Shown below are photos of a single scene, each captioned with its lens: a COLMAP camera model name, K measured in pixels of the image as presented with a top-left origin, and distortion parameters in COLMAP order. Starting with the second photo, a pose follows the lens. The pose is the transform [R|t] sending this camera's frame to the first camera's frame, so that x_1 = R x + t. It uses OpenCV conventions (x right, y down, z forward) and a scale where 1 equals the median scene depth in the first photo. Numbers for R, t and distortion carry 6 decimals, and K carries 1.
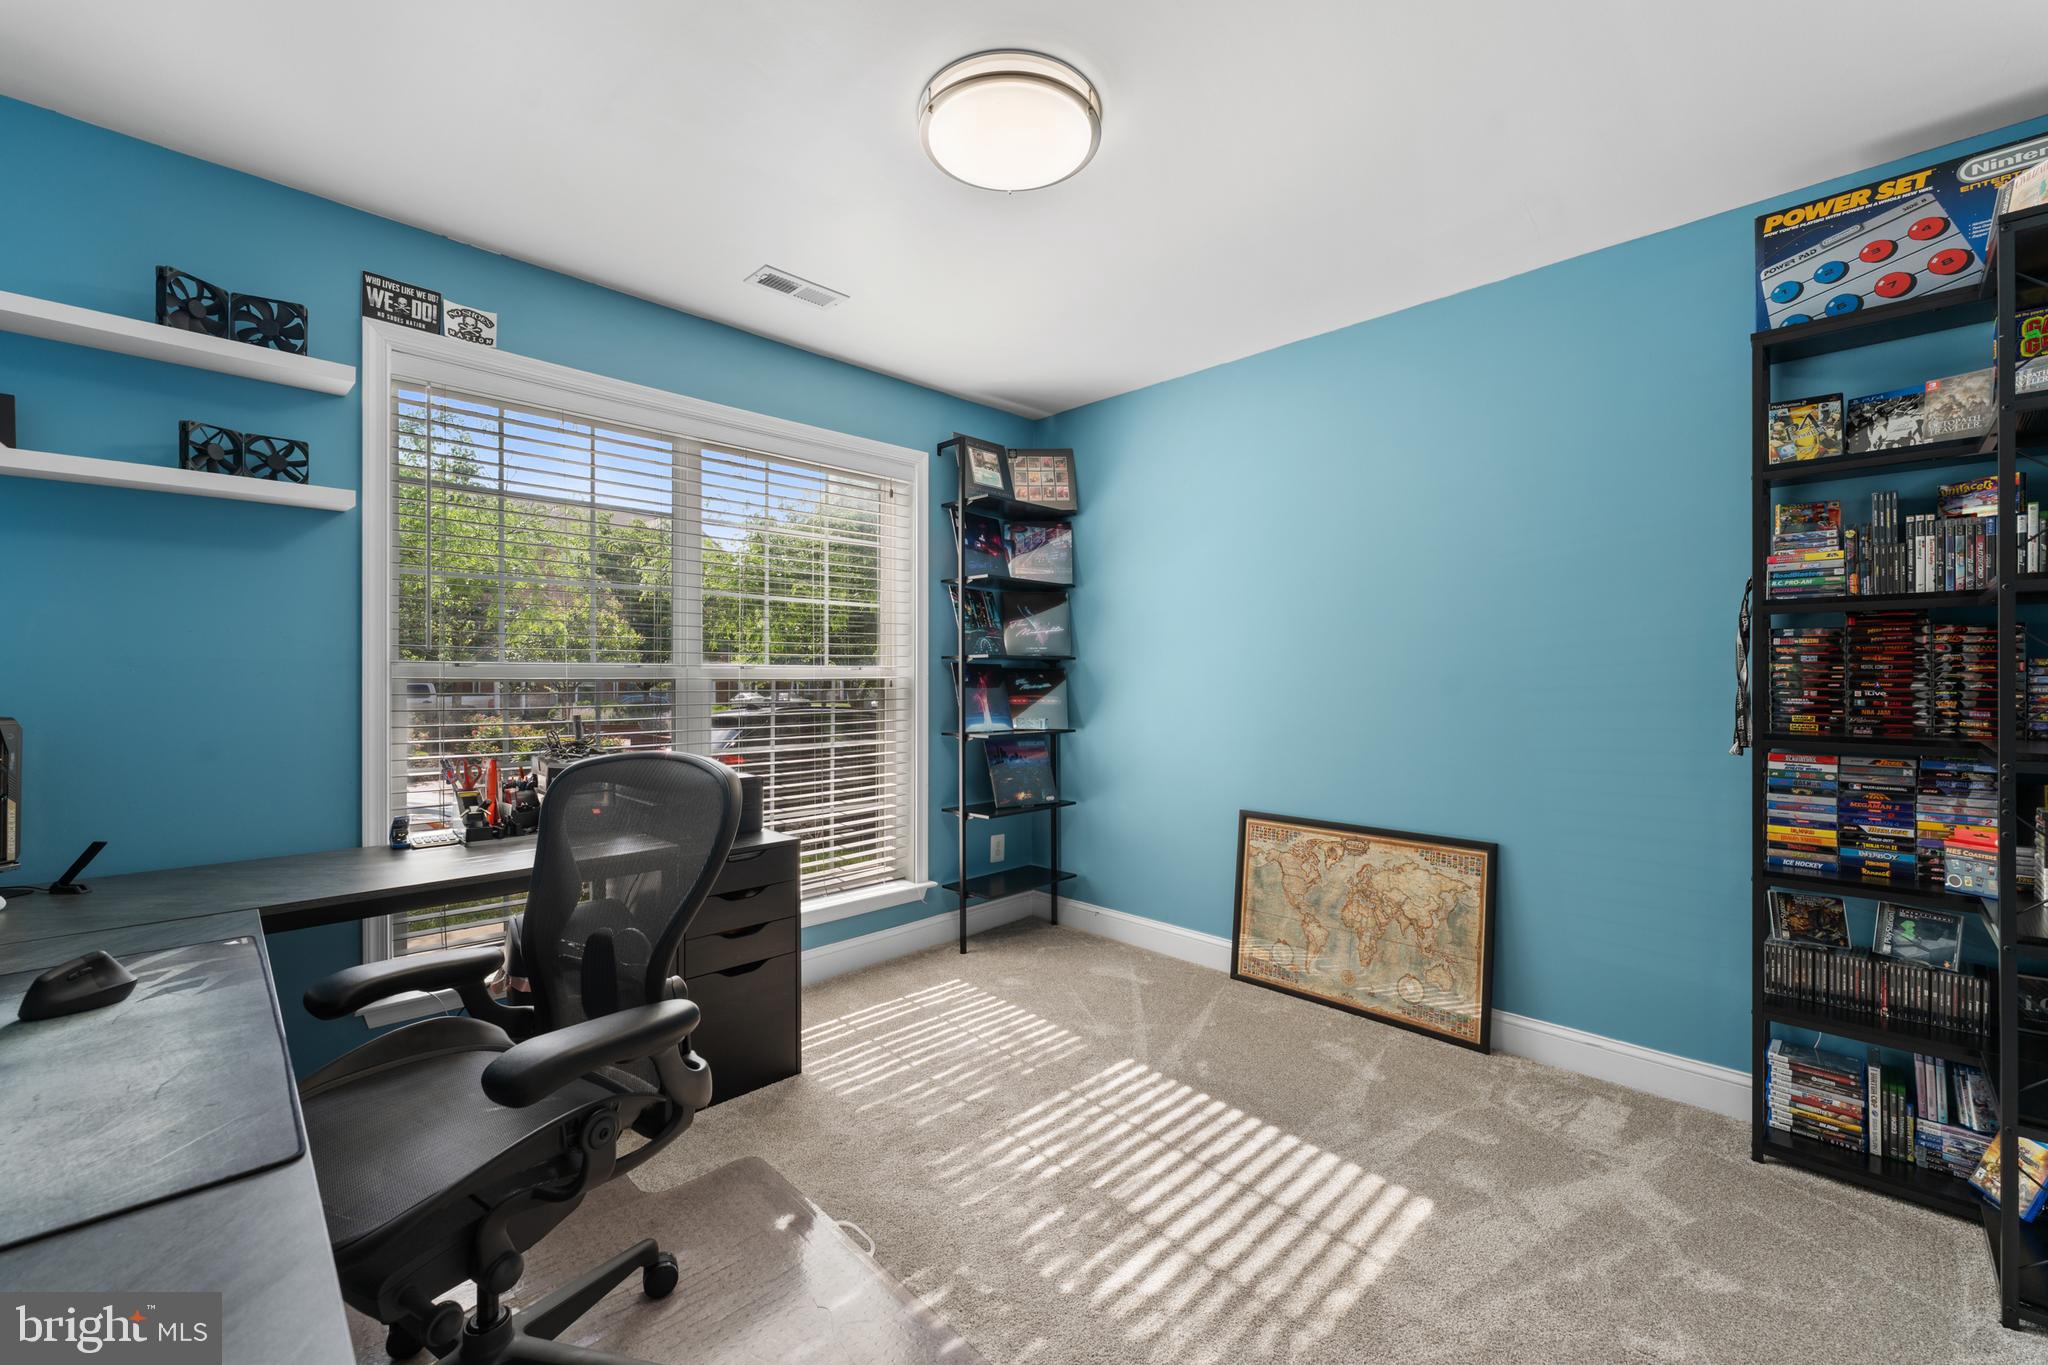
lens RADIAL K [[815.7, 0, 1021.0], [0, 815.7, 671.6], [0, 0, 1]] dist [-0.001264, -0.000005]
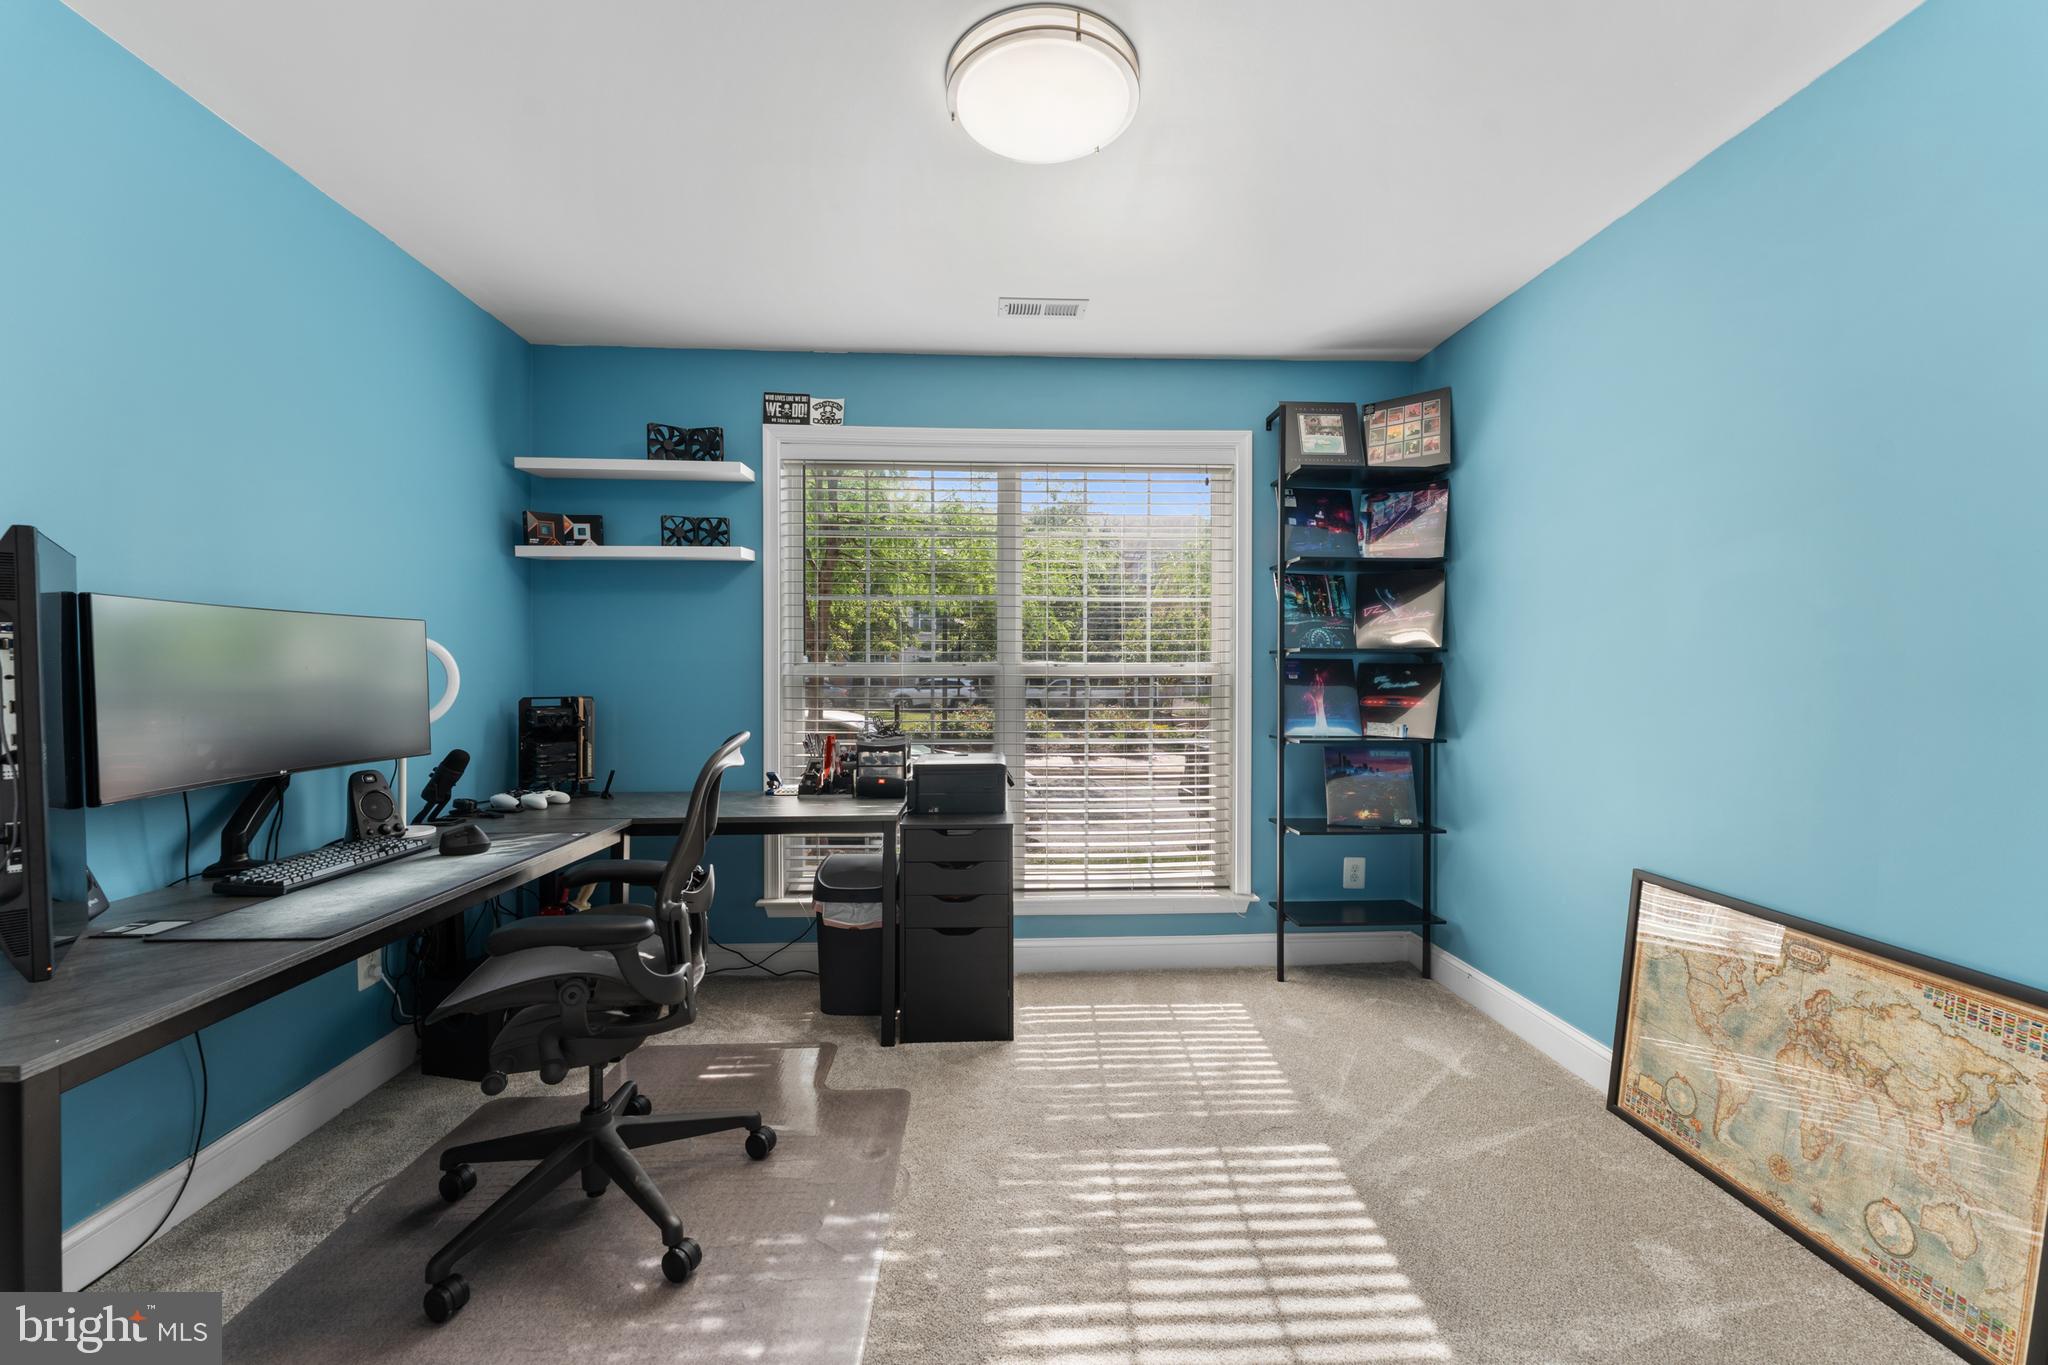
lens RADIAL K [[819.5, 0, 1025.0], [0, 819.5, 677.2], [0, 0, 1]] dist [0.002877, 0.000733]
pose [[0.746595, 0.002867, -0.665273, 0.370766], [0.004973, 0.999939, 0.009890, -0.000157], [0.665260, -0.010692, 0.746535, 0.161727]]
